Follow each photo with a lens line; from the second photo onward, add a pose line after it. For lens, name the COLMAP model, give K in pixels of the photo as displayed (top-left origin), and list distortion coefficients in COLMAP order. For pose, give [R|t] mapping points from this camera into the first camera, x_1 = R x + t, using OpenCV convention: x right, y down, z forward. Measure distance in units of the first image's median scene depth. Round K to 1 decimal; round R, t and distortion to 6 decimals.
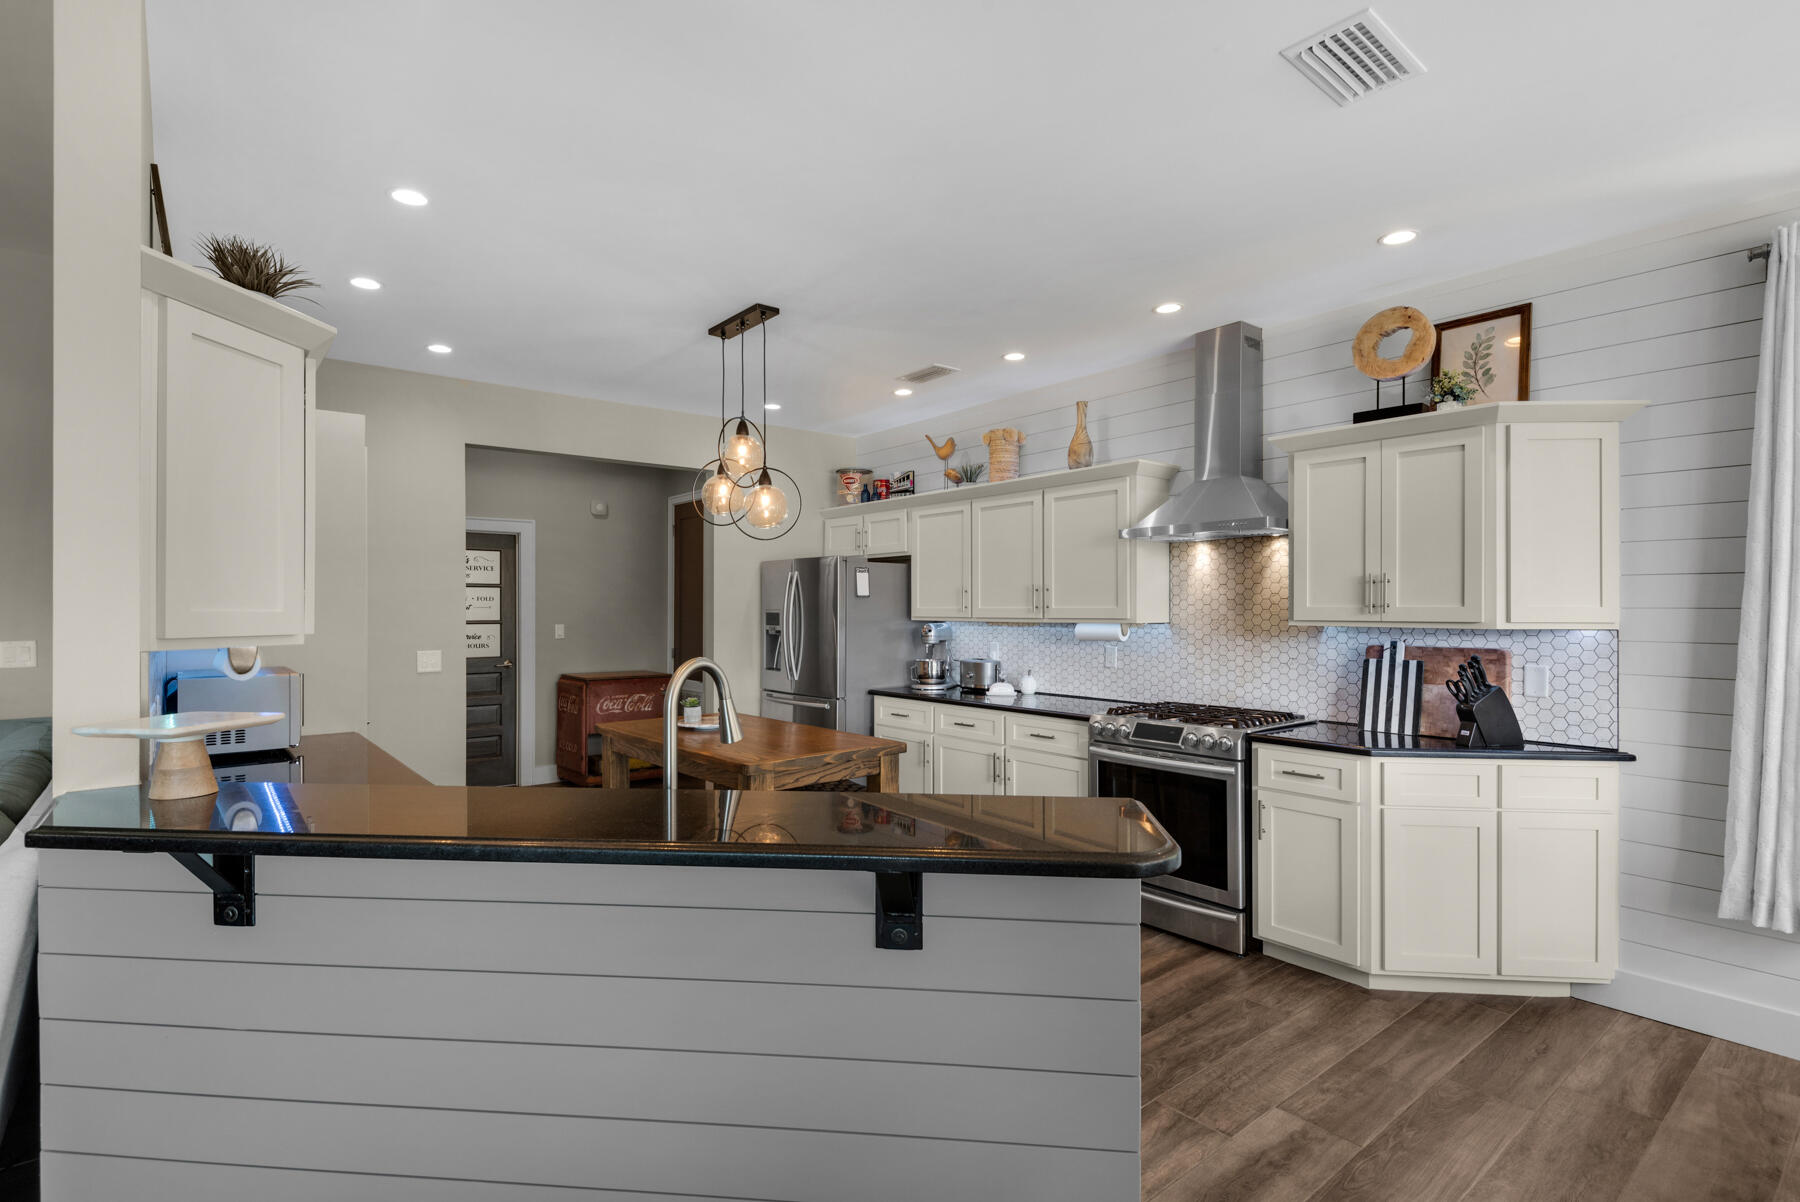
lens RADIAL K [[808.2, 0, 897.2], [0, 808.2, 598.5], [0, 0, 1]] dist [0.034943, -0.028310]
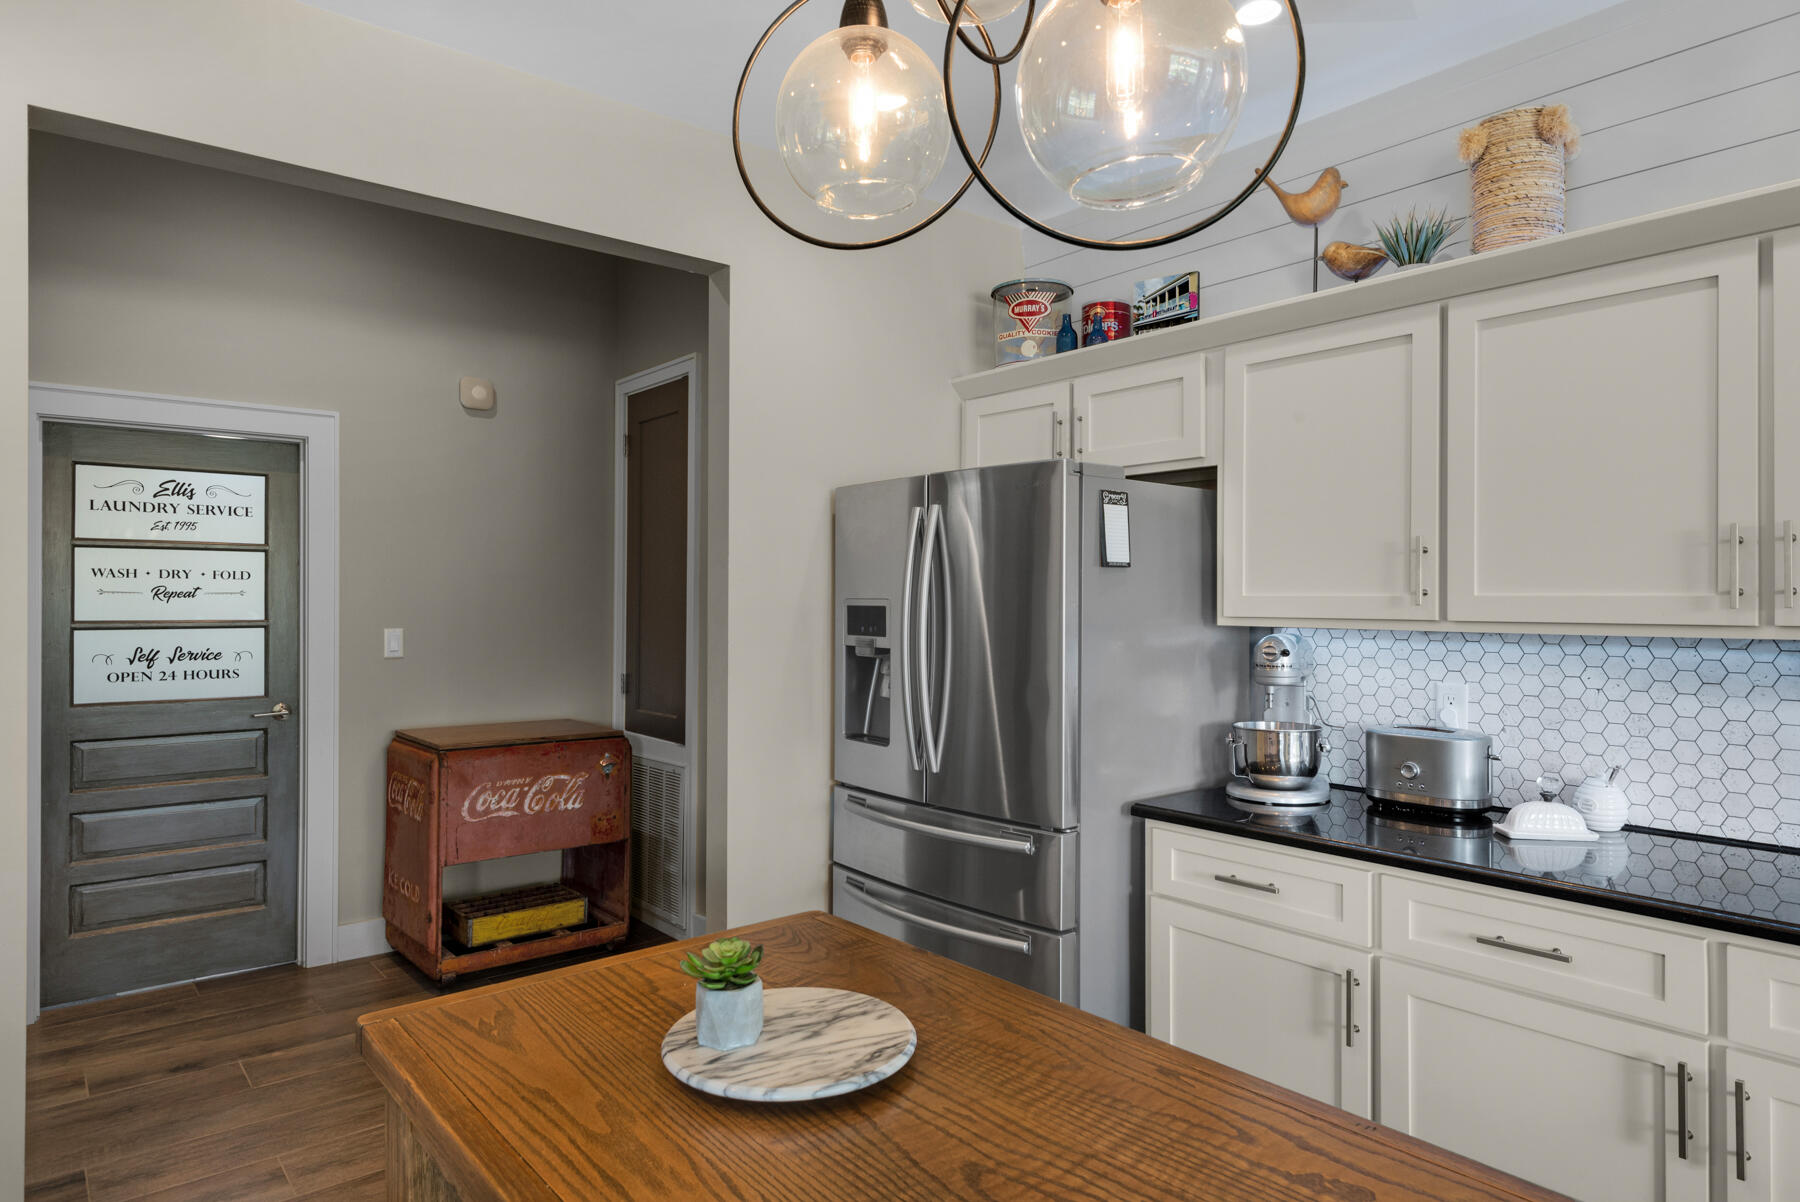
lens RADIAL K [[1022.6, 0, 901.8], [0, 1022.6, 588.6], [0, 0, 1]] dist [0.021984, -0.000822]
pose [[0.999989, 0.003330, 0.003447, -0.136223], [-0.003331, 0.999994, 0.000085, 0.008229], [-0.003447, -0.000097, 0.999994, 0.463582]]
